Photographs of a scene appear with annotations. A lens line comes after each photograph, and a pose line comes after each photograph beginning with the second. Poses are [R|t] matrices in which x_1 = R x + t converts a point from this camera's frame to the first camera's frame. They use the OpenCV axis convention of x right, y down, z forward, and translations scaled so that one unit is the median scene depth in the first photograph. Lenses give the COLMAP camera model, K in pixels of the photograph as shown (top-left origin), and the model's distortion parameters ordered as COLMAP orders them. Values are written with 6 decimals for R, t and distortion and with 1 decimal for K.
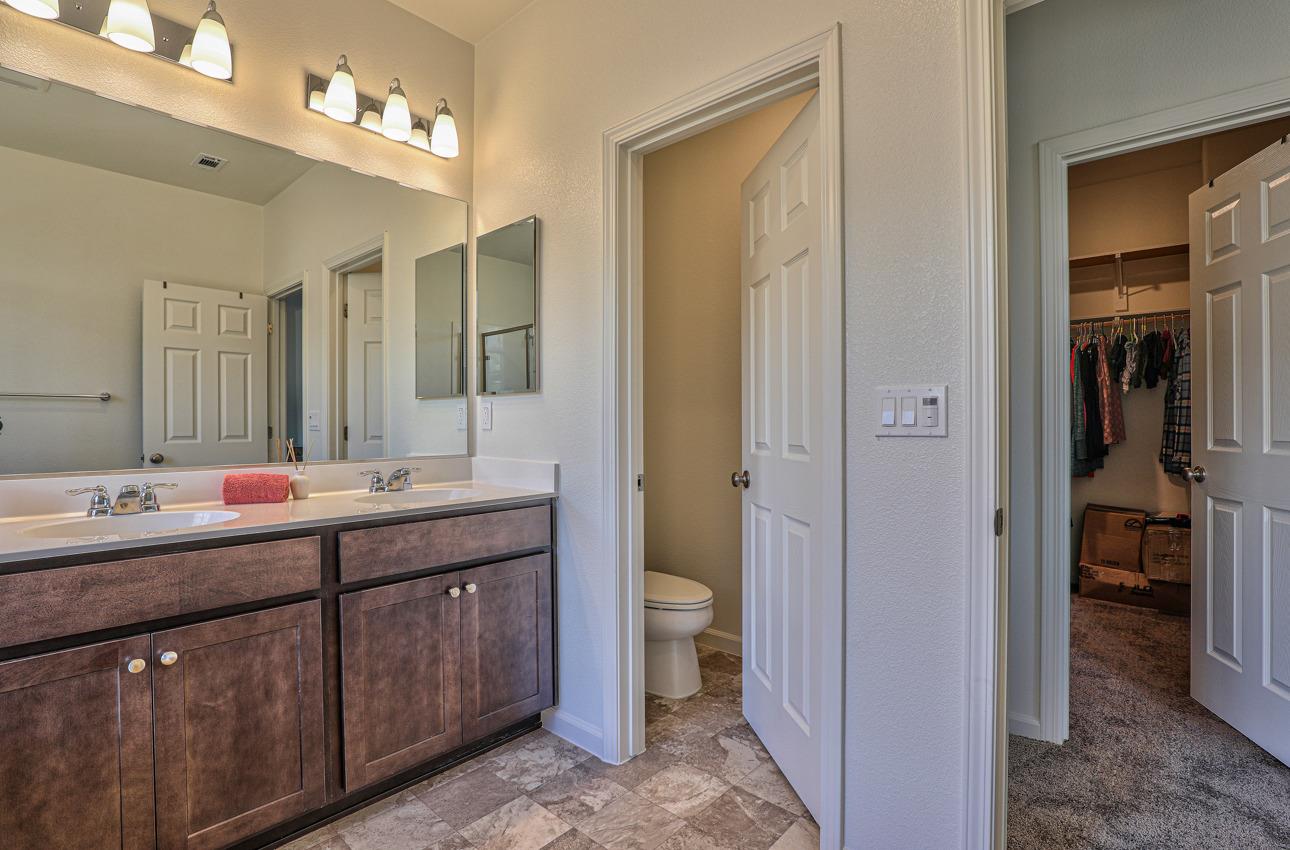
lens RADIAL K [[623.7, 0, 653.7], [0, 623.7, 437.8], [0, 0, 1]] dist [-0.004691, 0.000993]
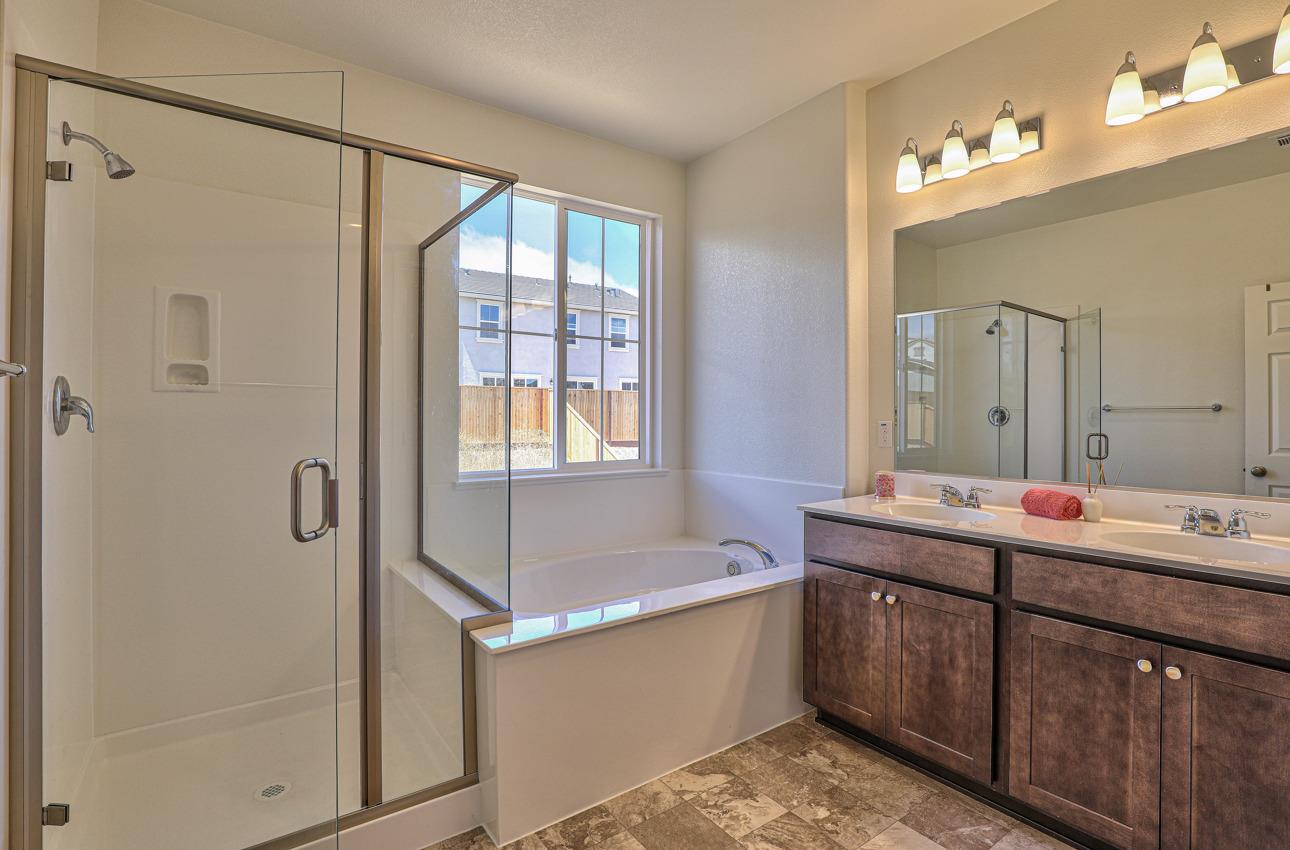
lens RADIAL K [[623.7, 0, 654.8], [0, 623.7, 419.8], [0, 0, 1]] dist [-0.004691, 0.000993]
pose [[-0.210282, 0.006820, -0.977617, 0.672770], [-0.021052, 0.999712, 0.011502, -0.074977], [0.977414, 0.022999, -0.210078, 0.603195]]
